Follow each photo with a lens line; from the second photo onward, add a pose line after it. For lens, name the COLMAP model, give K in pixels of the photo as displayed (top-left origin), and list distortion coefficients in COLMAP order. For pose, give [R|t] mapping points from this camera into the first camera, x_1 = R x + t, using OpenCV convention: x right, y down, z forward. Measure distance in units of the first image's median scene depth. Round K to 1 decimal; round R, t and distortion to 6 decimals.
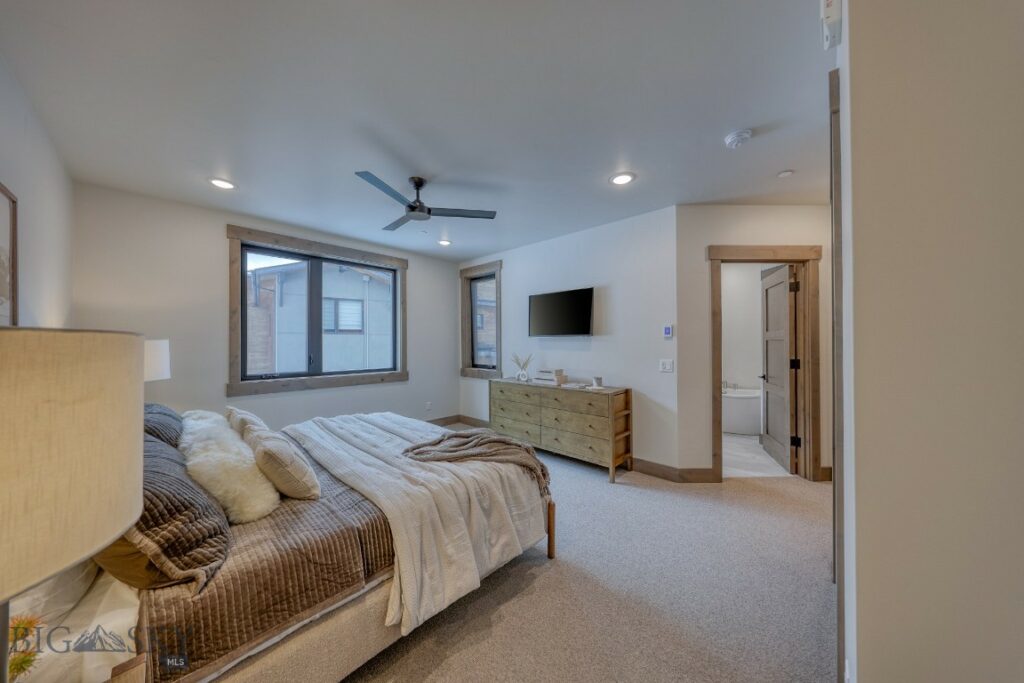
lens RADIAL K [[328.2, 0, 512.0], [0, 328.2, 341.5], [0, 0, 1]] dist [-0.000554, -0.000014]
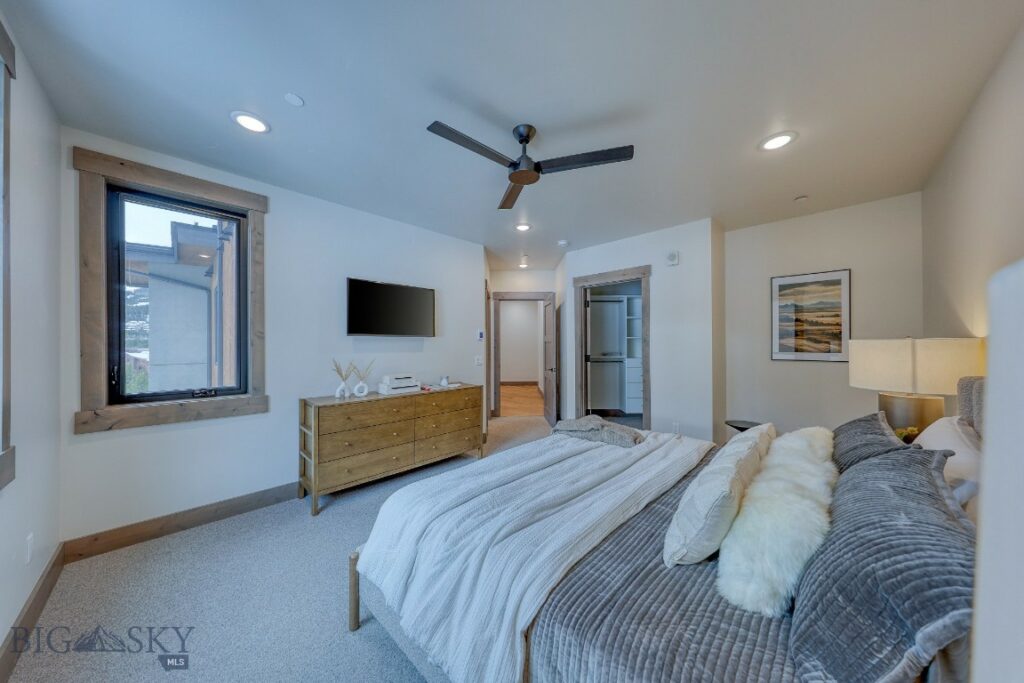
lens RADIAL K [[328.2, 0, 512.0], [0, 328.2, 341.5], [0, 0, 1]] dist [-0.000554, -0.000014]
pose [[0.008042, 0.004192, 0.999959, -0.772024], [-0.004926, 0.999979, -0.004152, 0.000365], [-0.999956, -0.004892, 0.008063, 0.751970]]
